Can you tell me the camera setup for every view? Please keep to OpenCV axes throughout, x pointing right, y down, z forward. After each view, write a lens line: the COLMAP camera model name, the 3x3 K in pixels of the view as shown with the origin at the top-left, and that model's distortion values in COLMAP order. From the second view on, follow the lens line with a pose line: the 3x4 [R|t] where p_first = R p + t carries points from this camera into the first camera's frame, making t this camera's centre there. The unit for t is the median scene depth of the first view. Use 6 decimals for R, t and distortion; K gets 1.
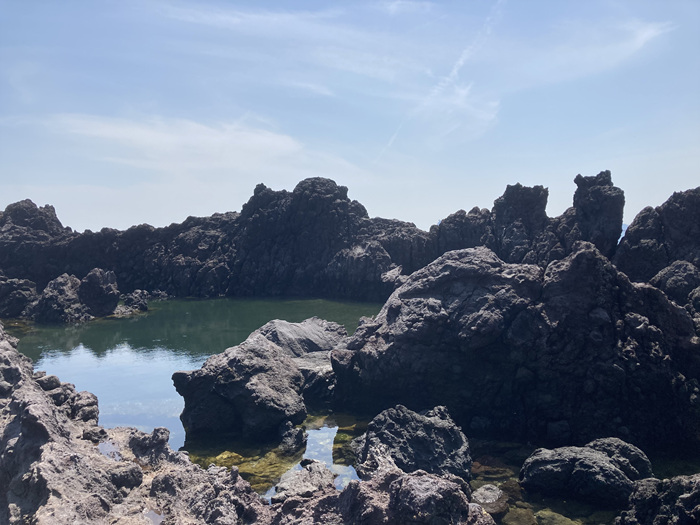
lens RADIAL K [[569.8, 0, 343.6], [0, 569.8, 254.8], [0, 0, 1]] dist [0.021474, -0.008357]
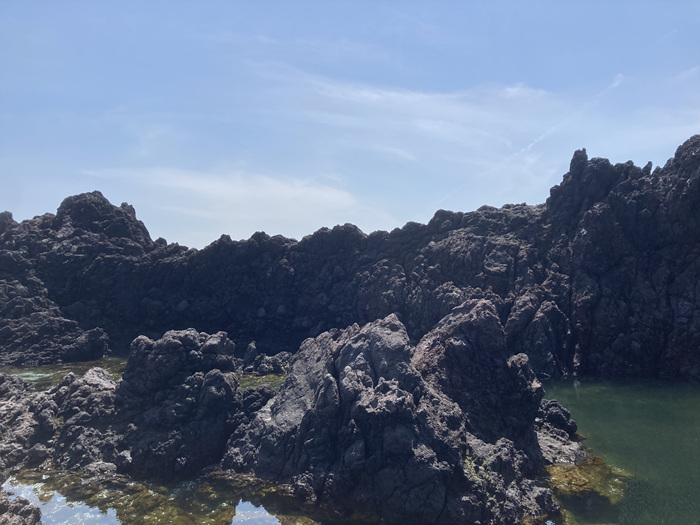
lens RADIAL K [[569.8, 0, 356.9], [0, 569.8, 245.1], [0, 0, 1]] dist [0.021474, -0.008357]
pose [[0.999537, 0.024210, 0.018425, -0.358087], [-0.022174, 0.994369, -0.103630, 0.019147], [-0.020831, 0.103173, 0.994445, 0.501529]]
